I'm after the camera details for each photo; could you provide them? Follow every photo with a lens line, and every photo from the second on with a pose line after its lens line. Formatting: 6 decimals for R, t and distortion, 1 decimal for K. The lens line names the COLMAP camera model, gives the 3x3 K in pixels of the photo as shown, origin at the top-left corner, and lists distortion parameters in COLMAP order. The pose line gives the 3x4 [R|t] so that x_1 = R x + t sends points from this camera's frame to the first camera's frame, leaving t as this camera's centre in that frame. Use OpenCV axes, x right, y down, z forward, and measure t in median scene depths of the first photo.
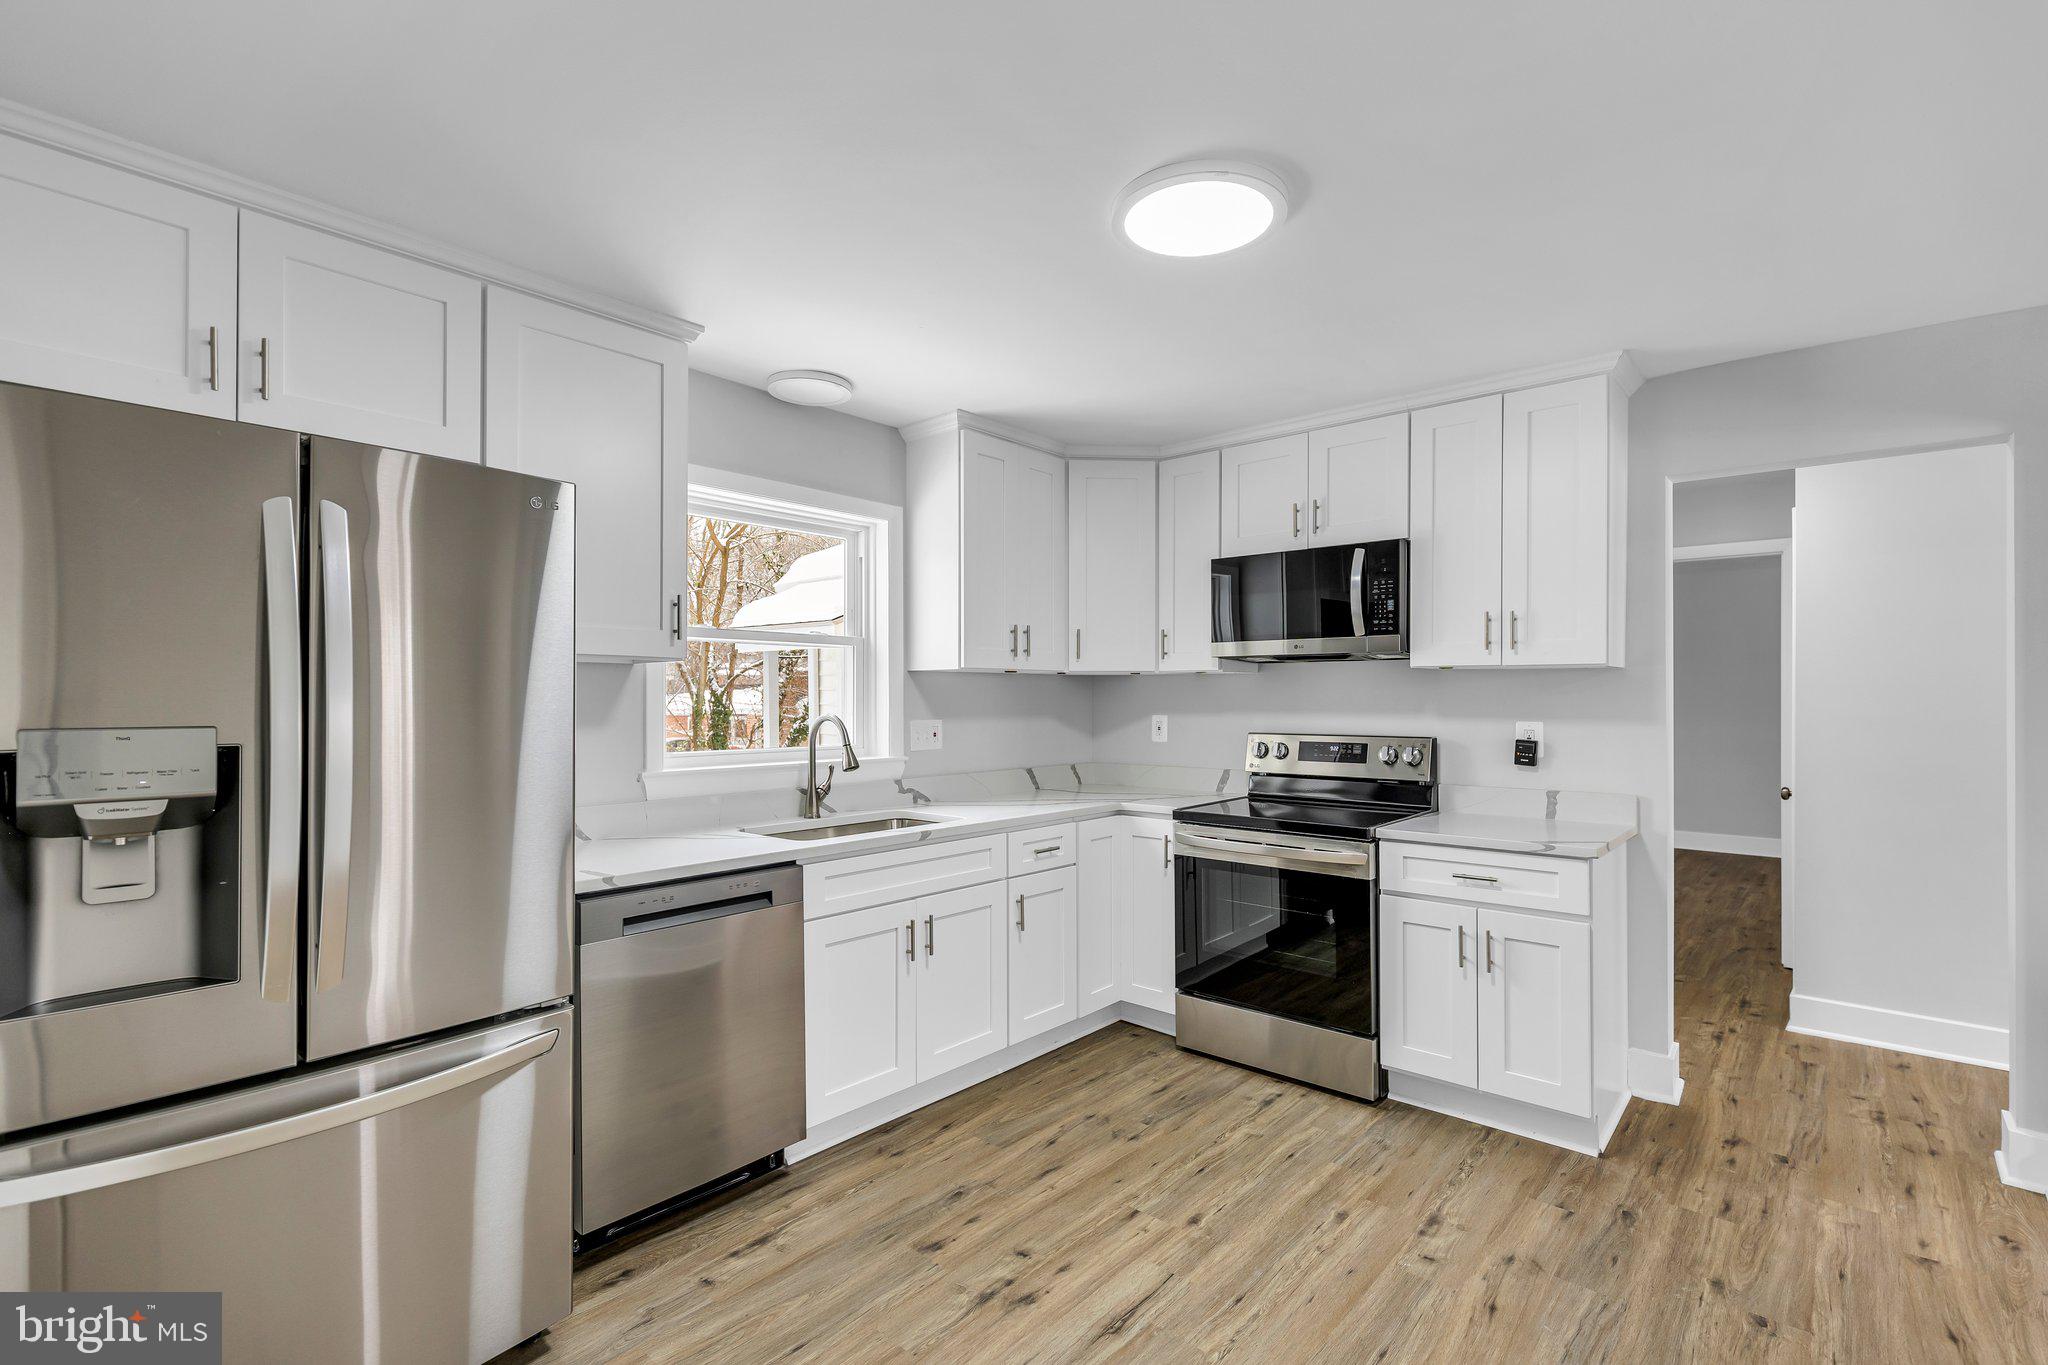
lens RADIAL K [[933.8, 0, 1023.9], [0, 933.8, 691.5], [0, 0, 1]] dist [0.007501, 0.000041]
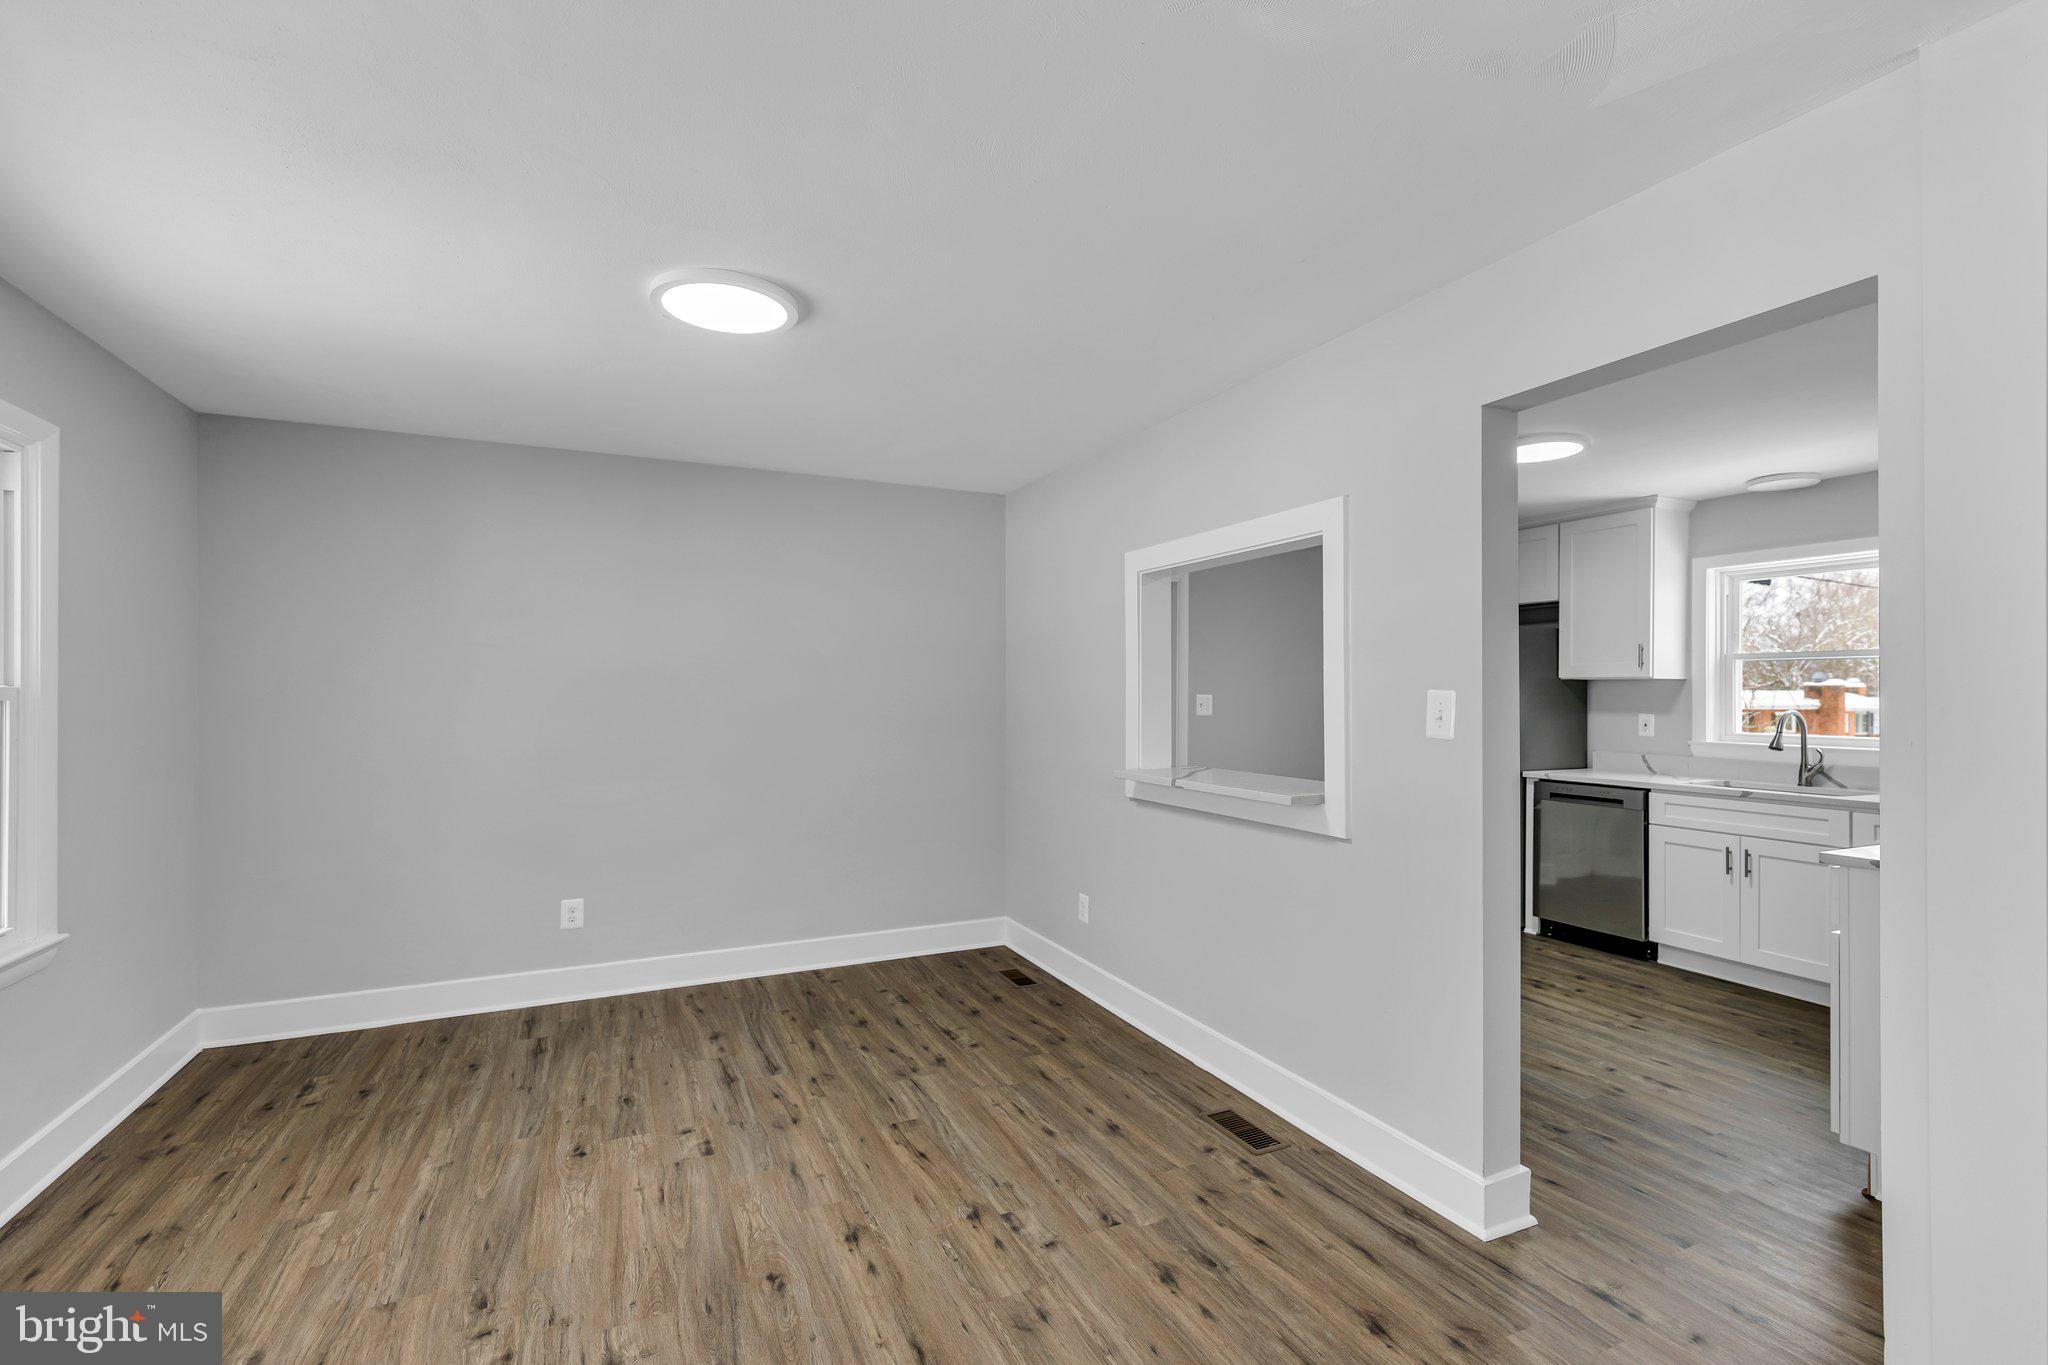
lens RADIAL K [[933.8, 0, 1021.4], [0, 933.8, 678.0], [0, 0, 1]] dist [0.007501, 0.000041]
pose [[-0.418362, -0.017438, -0.908113, 1.426959], [0.003208, 0.999781, -0.020676, 0.000243], [0.908275, -0.011563, -0.418214, 0.498561]]
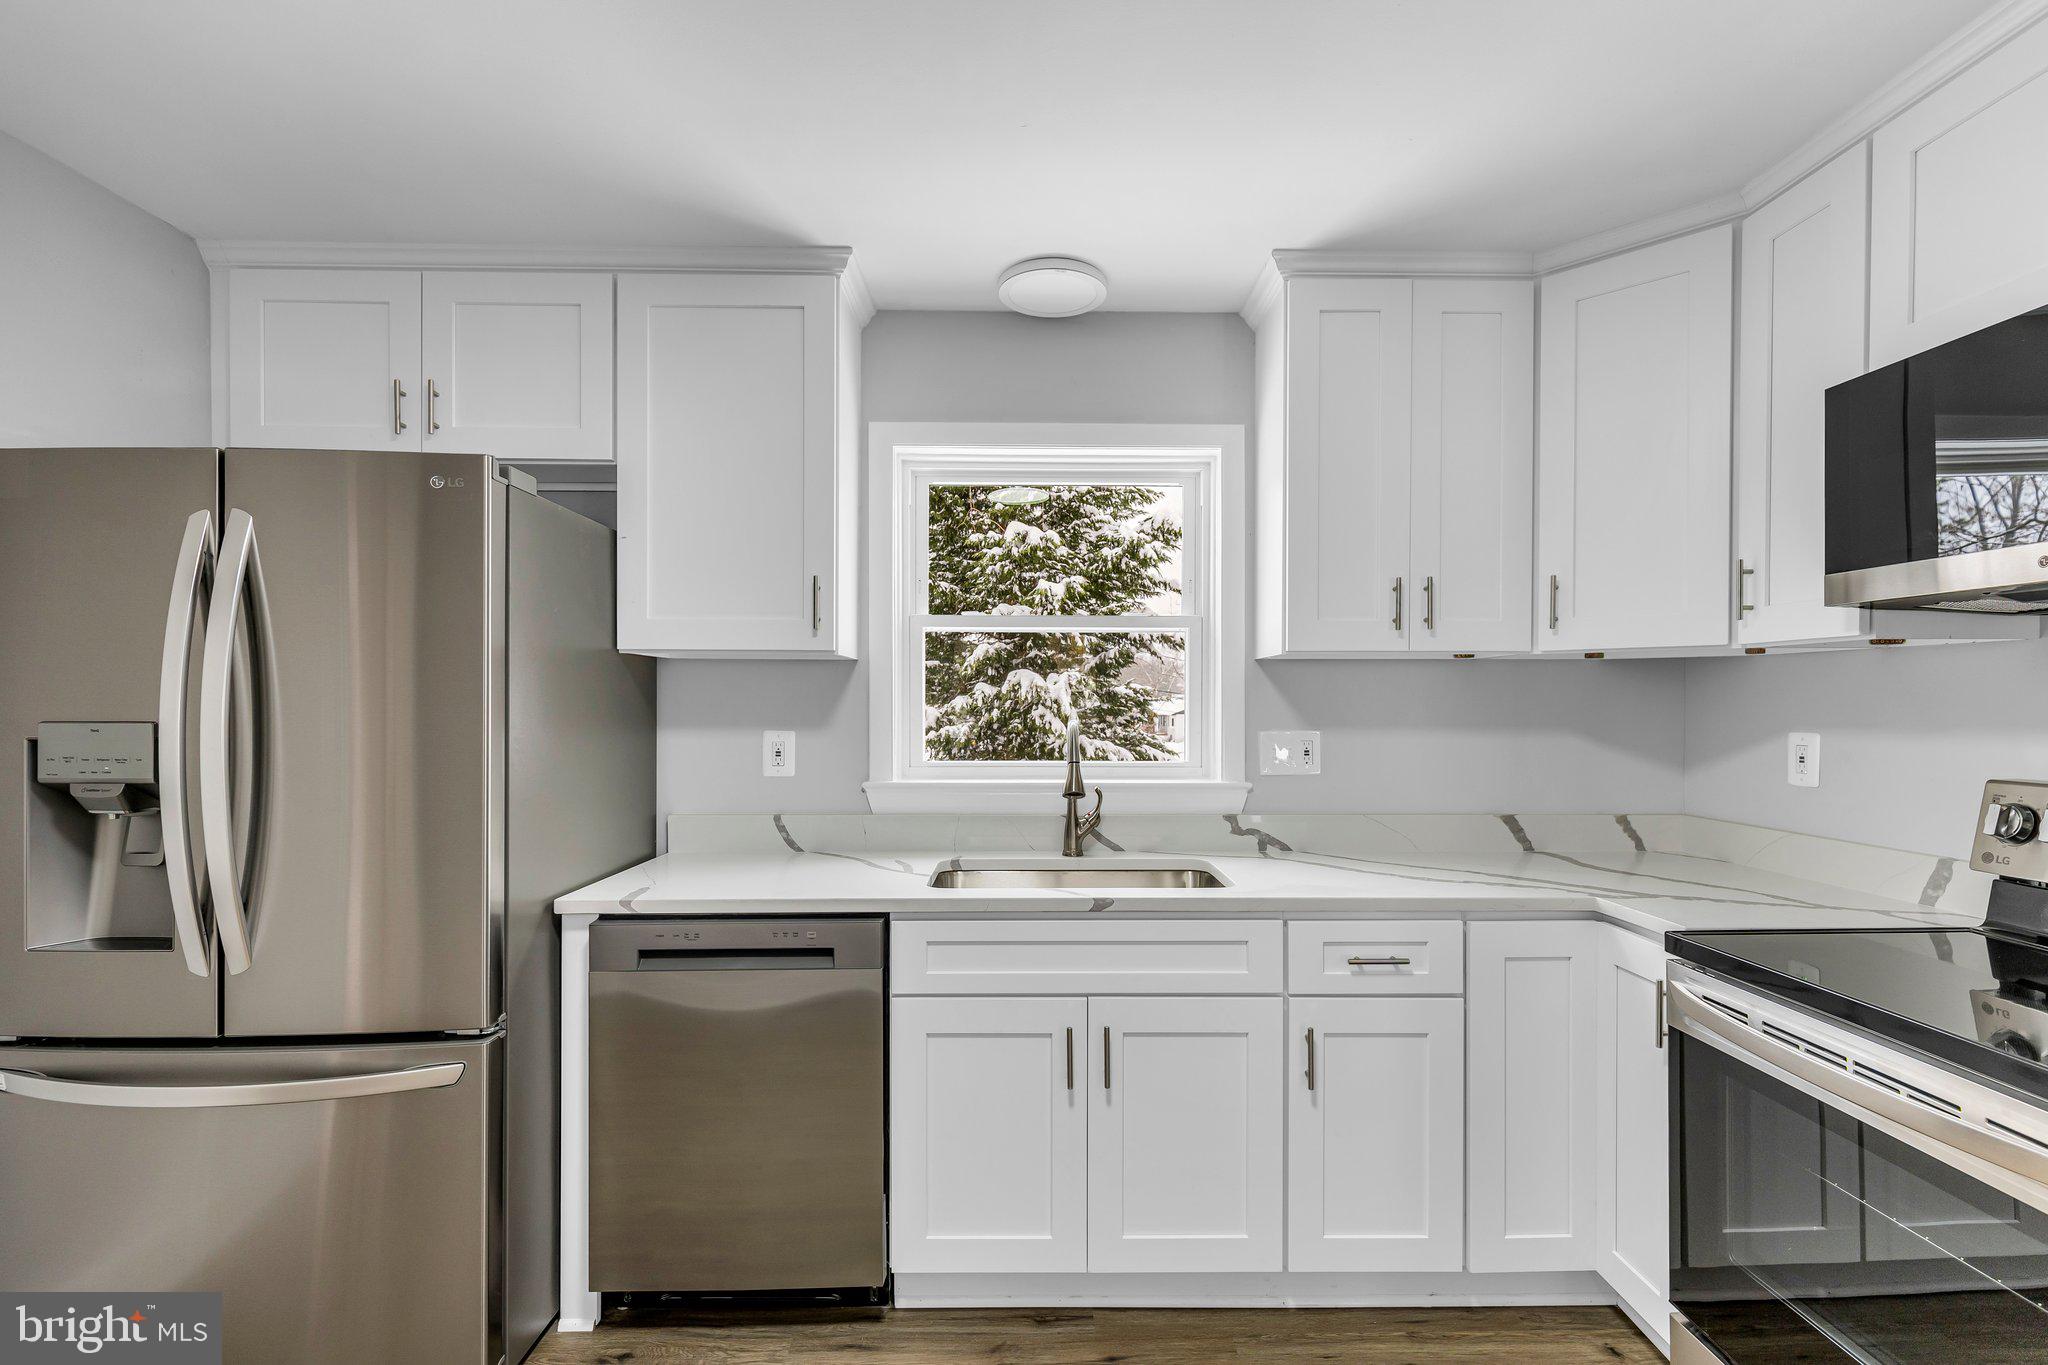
lens RADIAL K [[933.8, 0, 1047.4], [0, 933.8, 708.3], [0, 0, 1]] dist [0.007501, 0.000041]
pose [[0.675727, 0.006522, -0.737123, 0.301229], [0.004215, 0.999910, 0.012711, 0.004844], [0.737140, -0.011697, 0.675639, 0.443425]]
